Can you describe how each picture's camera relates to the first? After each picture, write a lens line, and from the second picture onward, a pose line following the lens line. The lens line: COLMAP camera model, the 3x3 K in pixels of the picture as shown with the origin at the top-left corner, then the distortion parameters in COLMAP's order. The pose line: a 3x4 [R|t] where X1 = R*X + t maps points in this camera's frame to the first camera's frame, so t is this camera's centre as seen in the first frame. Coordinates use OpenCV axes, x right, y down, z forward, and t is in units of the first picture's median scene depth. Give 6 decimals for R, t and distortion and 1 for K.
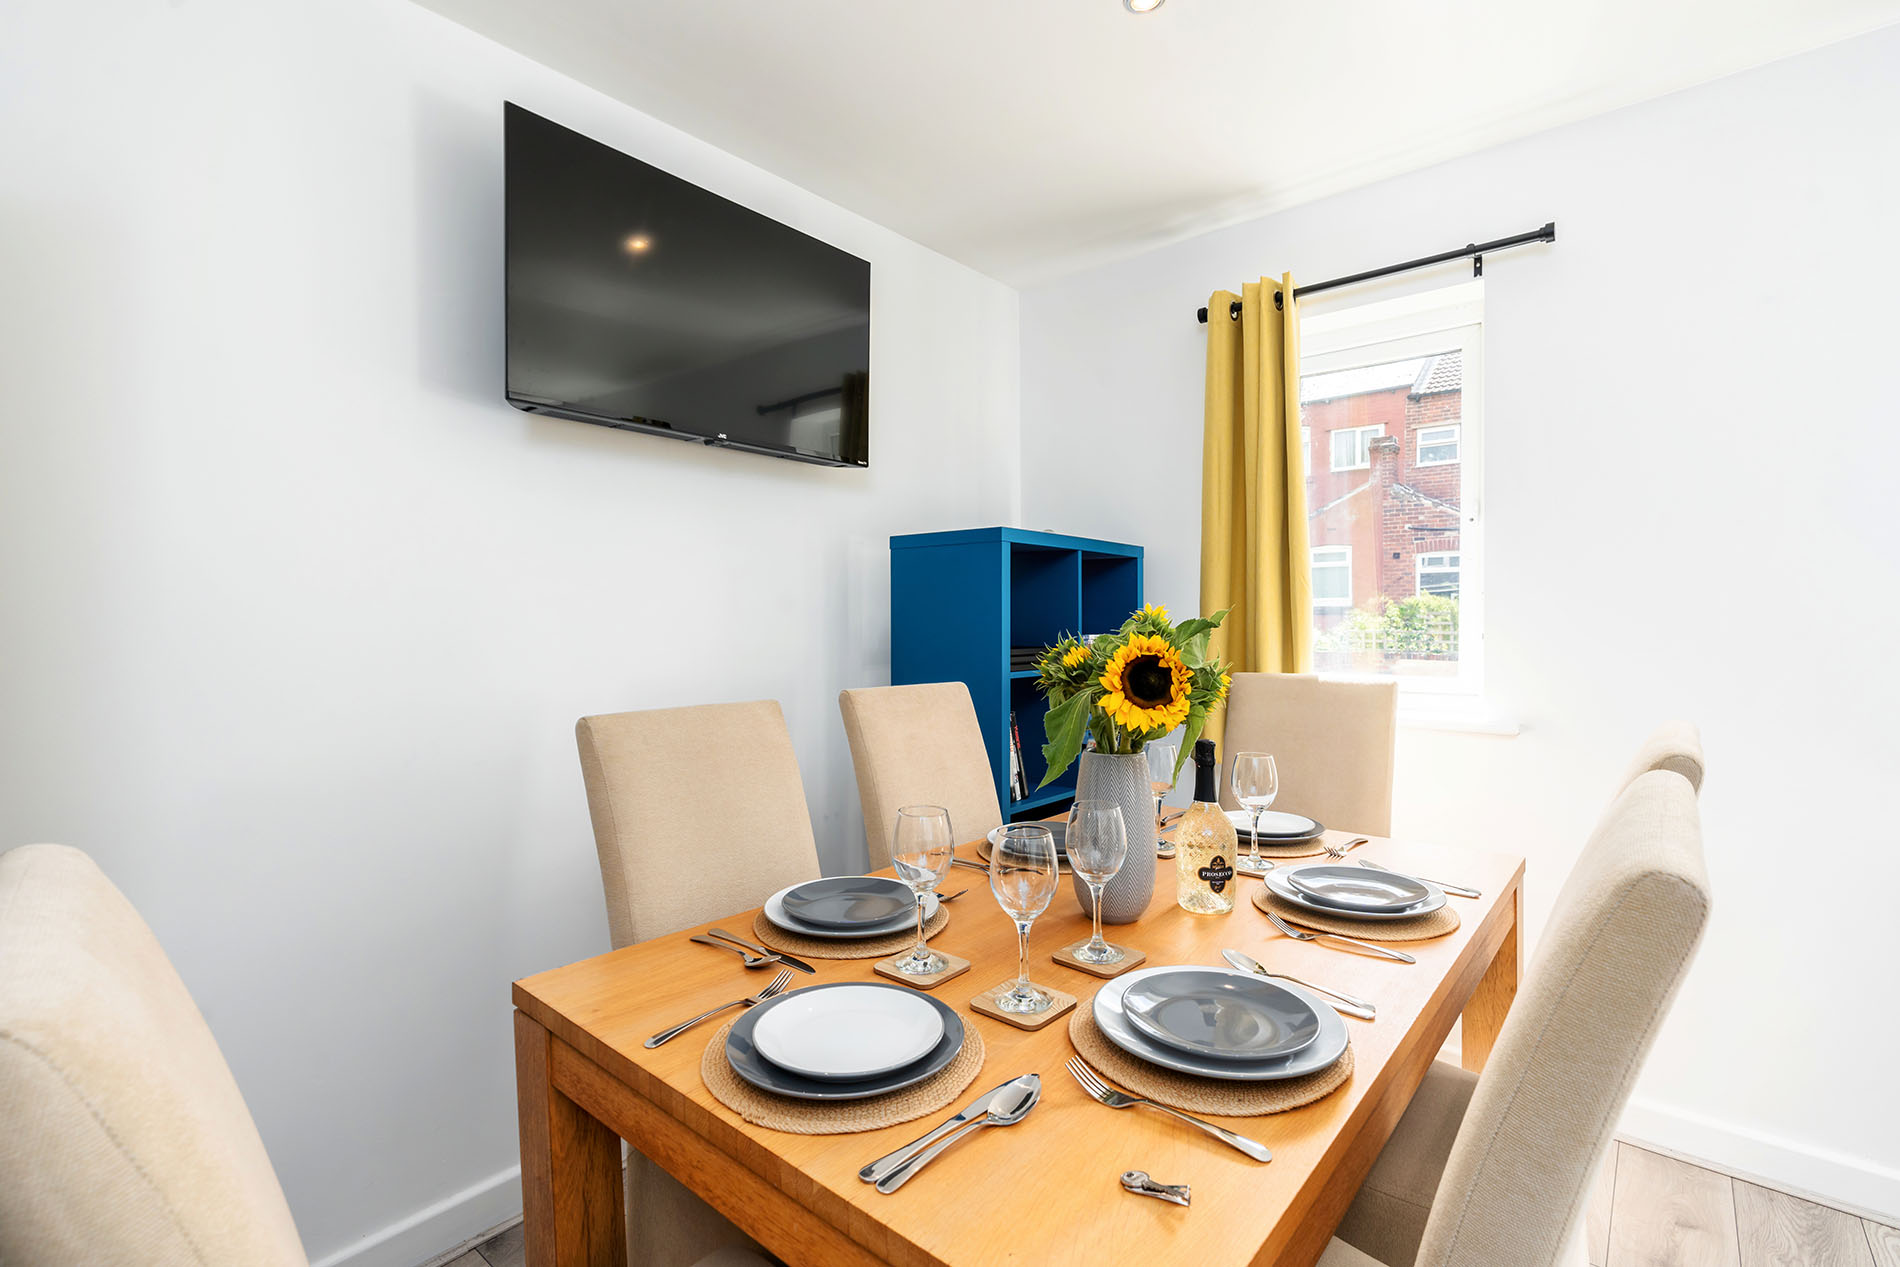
lens RADIAL K [[878.0, 0, 957.4], [0, 878.0, 633.0], [0, 0, 1]] dist [-0.008603, 0.003843]
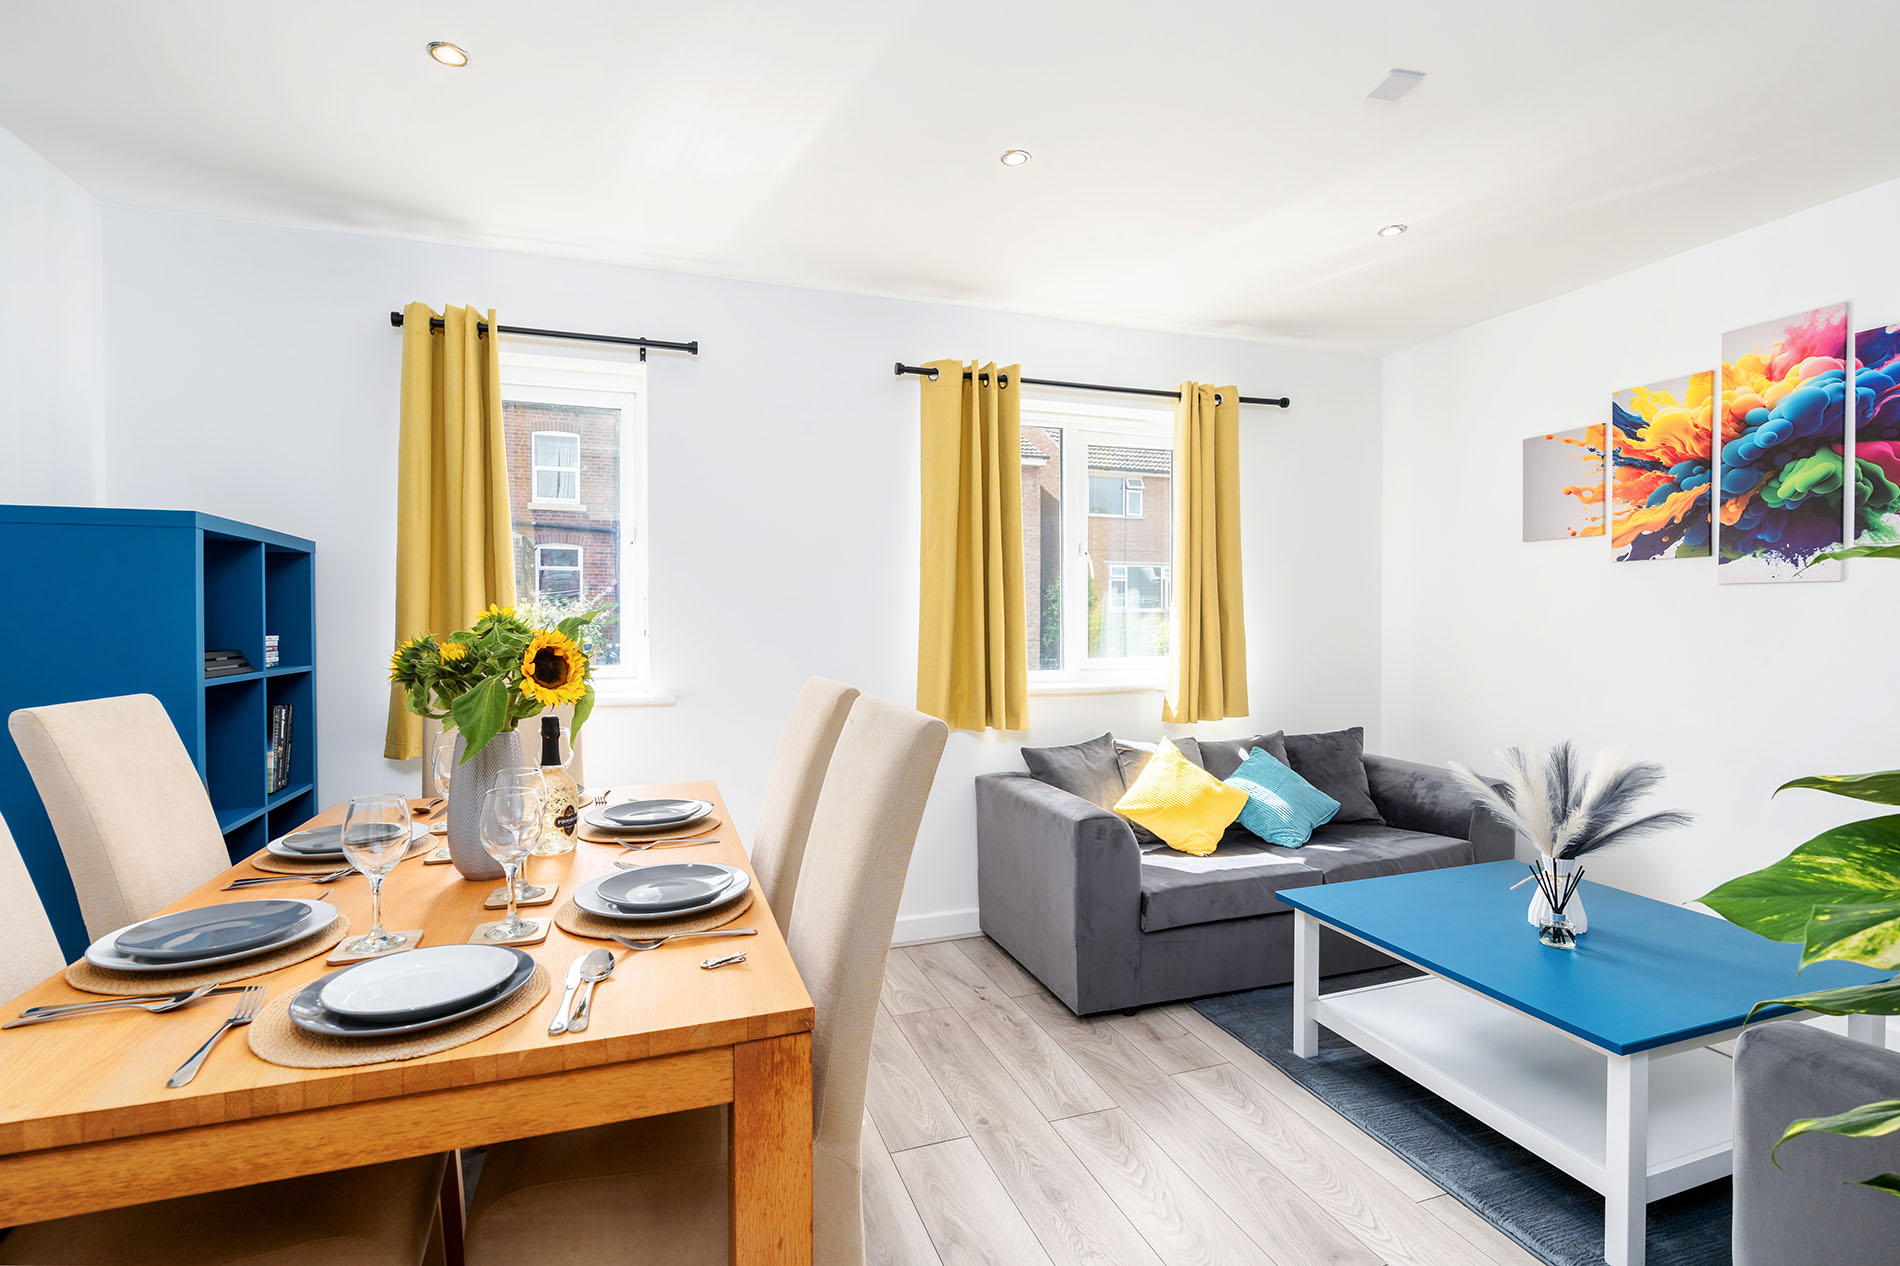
lens RADIAL K [[878.0, 0, 949.2], [0, 878.0, 634.2], [0, 0, 1]] dist [-0.008603, 0.003843]
pose [[0.501053, -0.013102, 0.865318, -0.329847], [0.013435, 0.999883, 0.007361, 0.003732], [-0.865312, 0.007937, 0.501170, -0.068397]]
